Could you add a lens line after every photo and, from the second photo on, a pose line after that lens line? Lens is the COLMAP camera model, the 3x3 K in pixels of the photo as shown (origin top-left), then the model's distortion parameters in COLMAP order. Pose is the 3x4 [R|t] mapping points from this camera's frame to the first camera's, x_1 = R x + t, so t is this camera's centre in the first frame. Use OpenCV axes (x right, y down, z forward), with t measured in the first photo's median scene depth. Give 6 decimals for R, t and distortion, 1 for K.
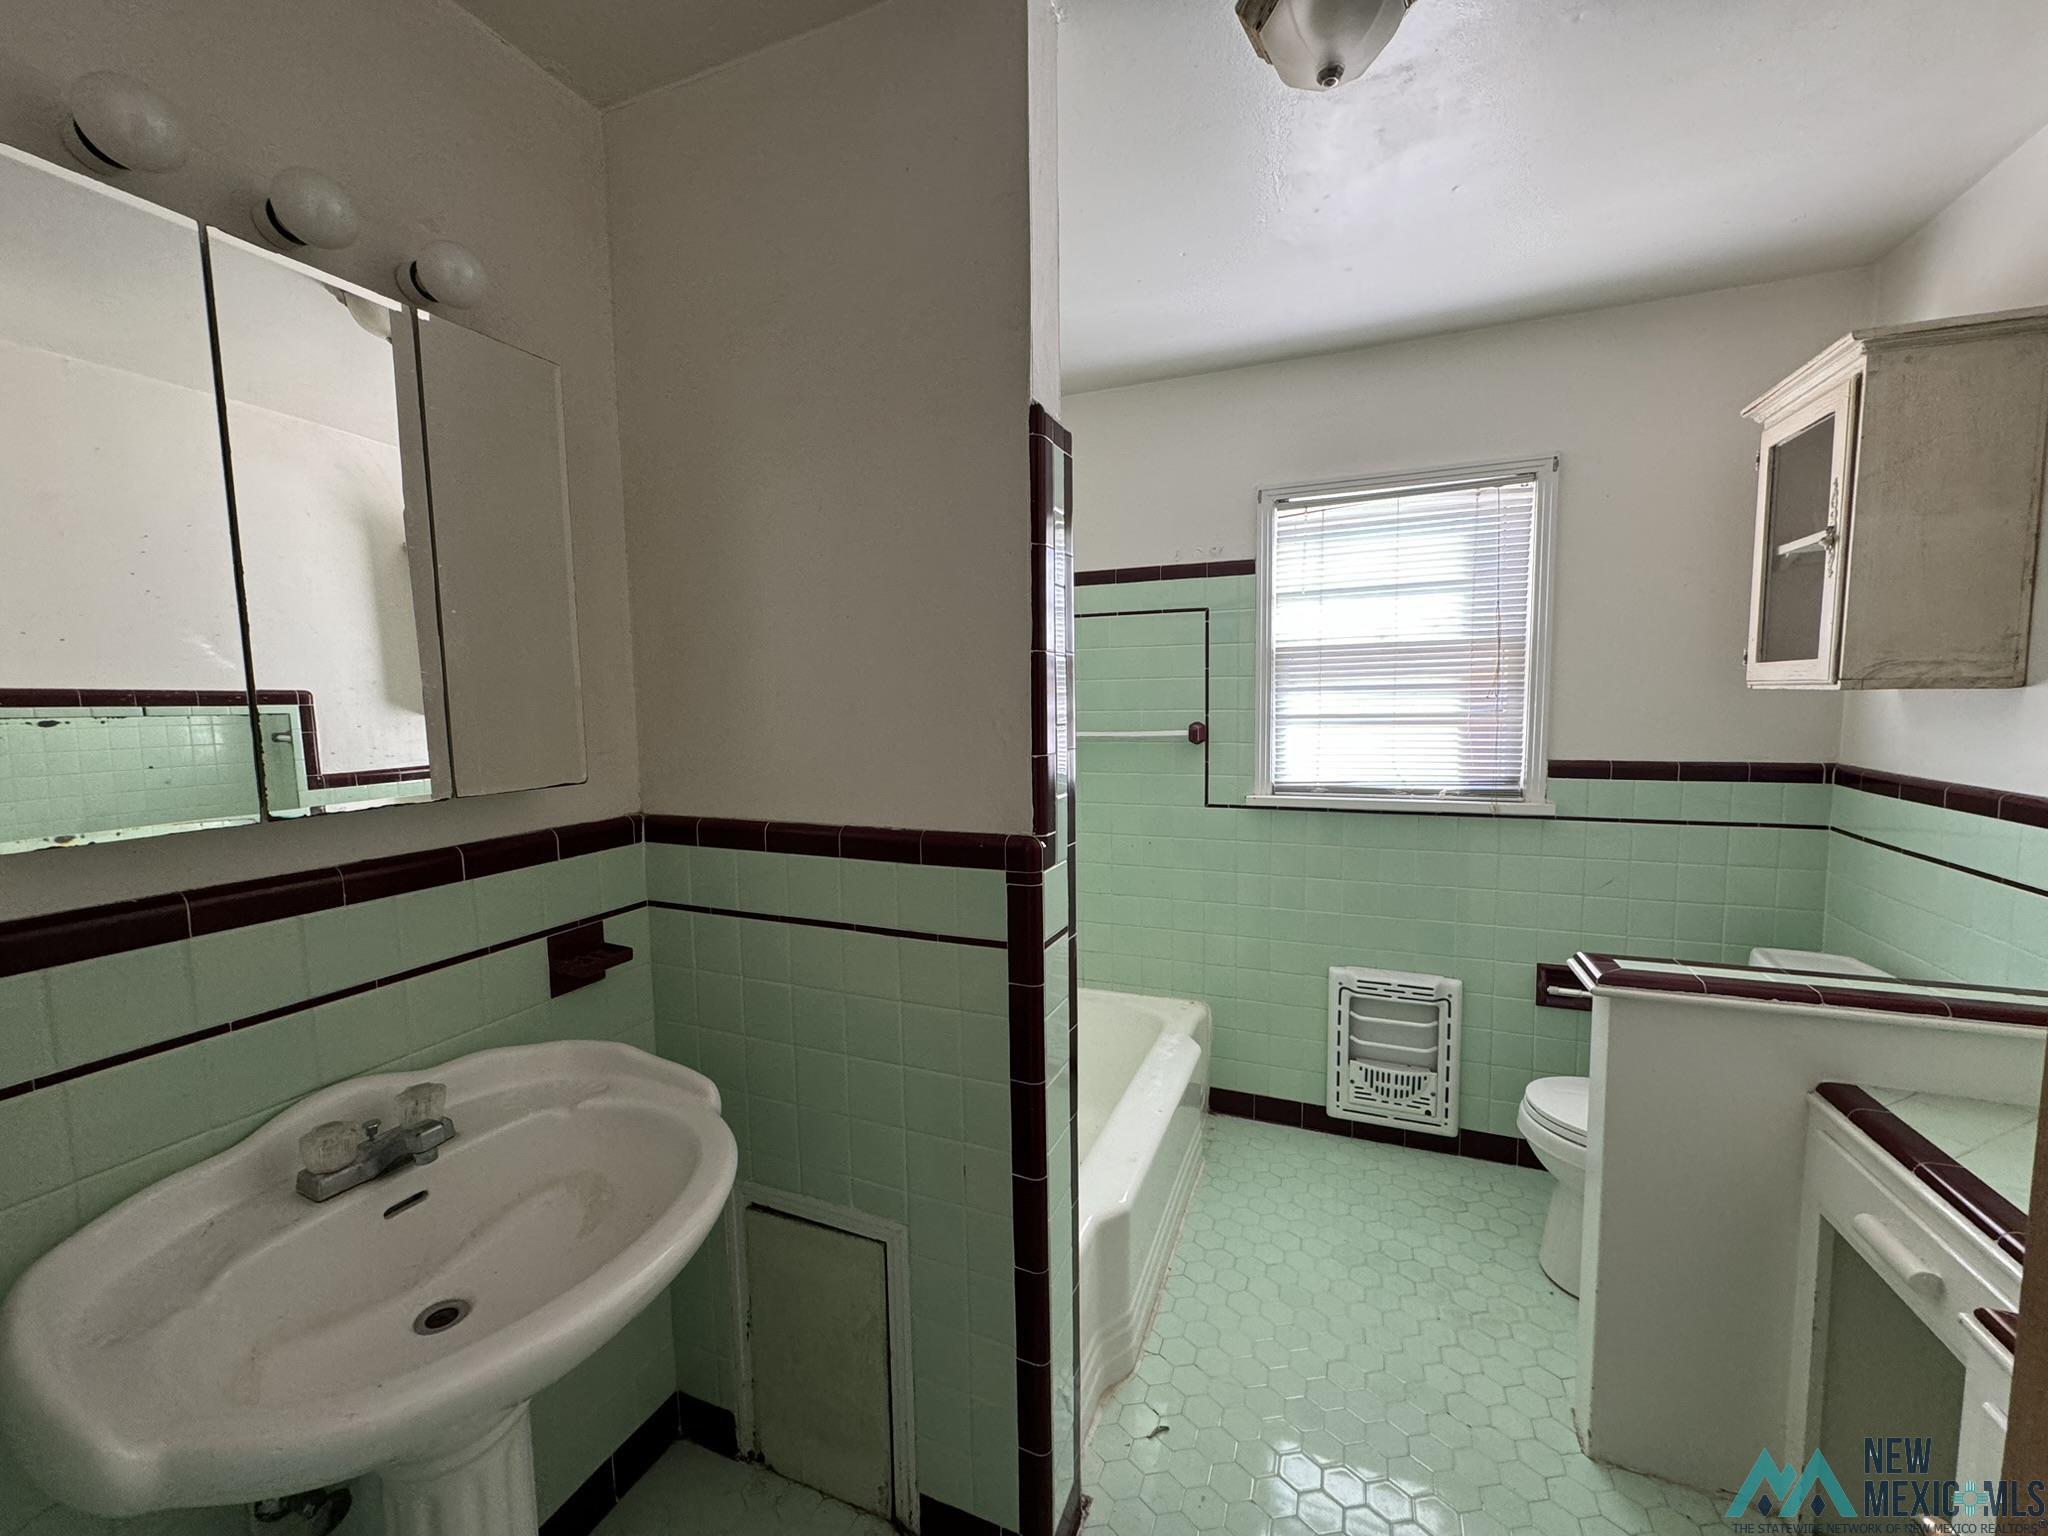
lens RADIAL K [[814.8, 0, 1022.3], [0, 814.8, 768.9], [0, 0, 1]] dist [-0.000168, 0.000436]
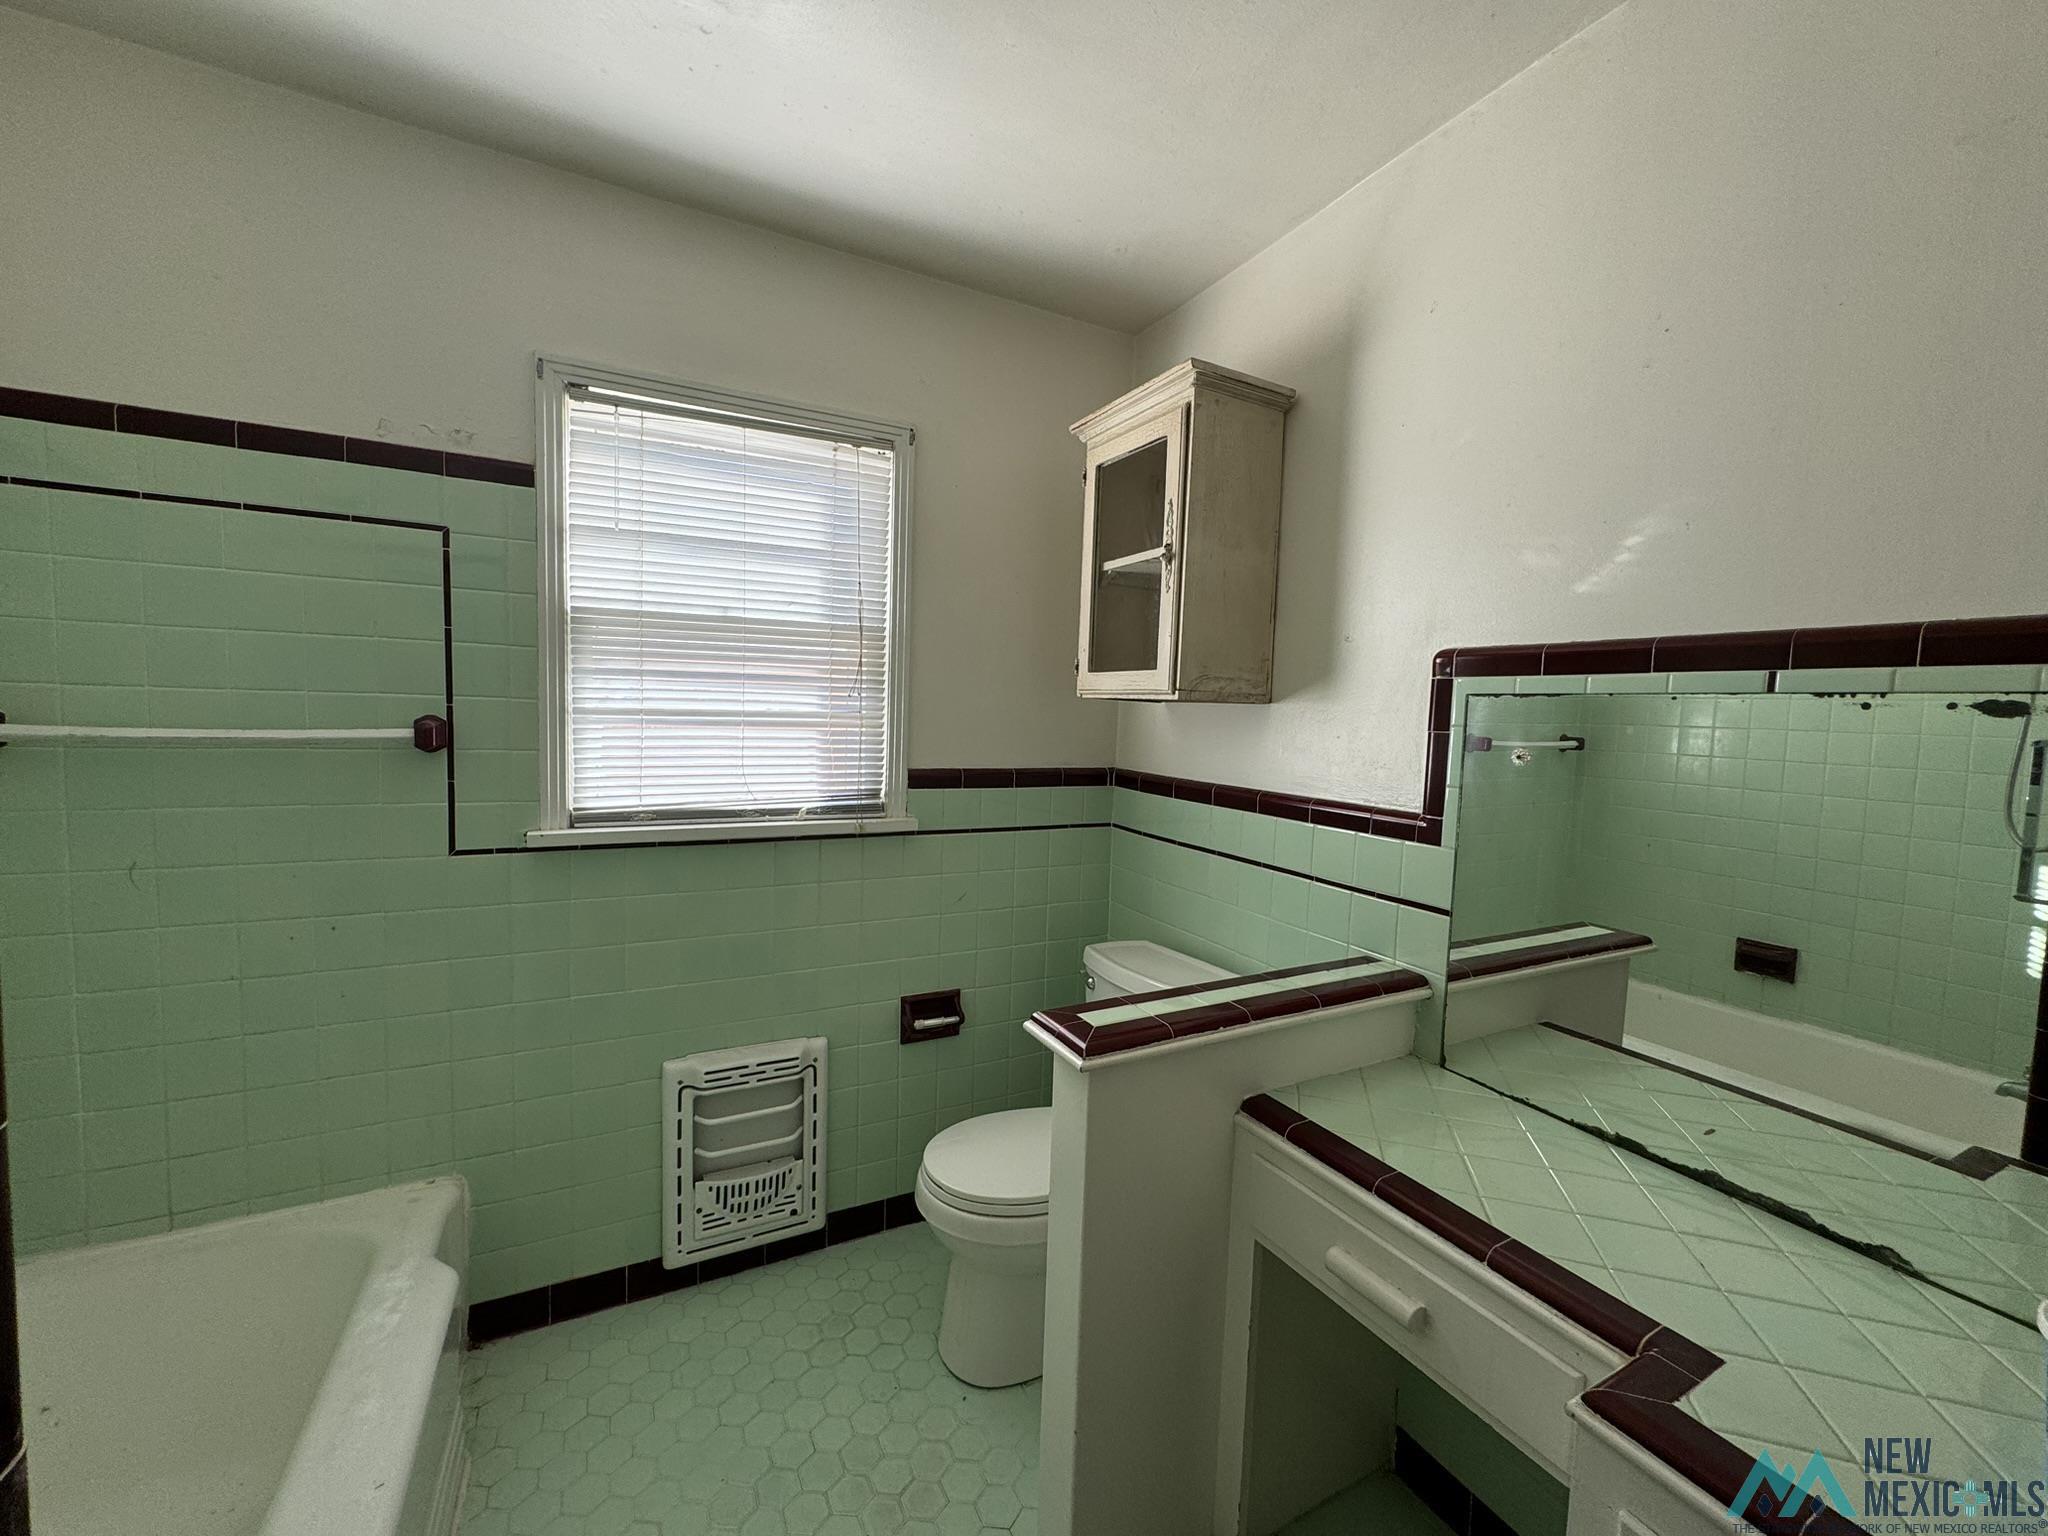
lens RADIAL K [[814.8, 0, 1022.3], [0, 814.8, 768.9], [0, 0, 1]] dist [-0.000168, 0.000436]
pose [[0.646009, -0.018804, 0.763099, 0.041996], [0.024832, 0.999685, 0.003612, -0.010540], [-0.762926, 0.016616, 0.646272, 0.311780]]
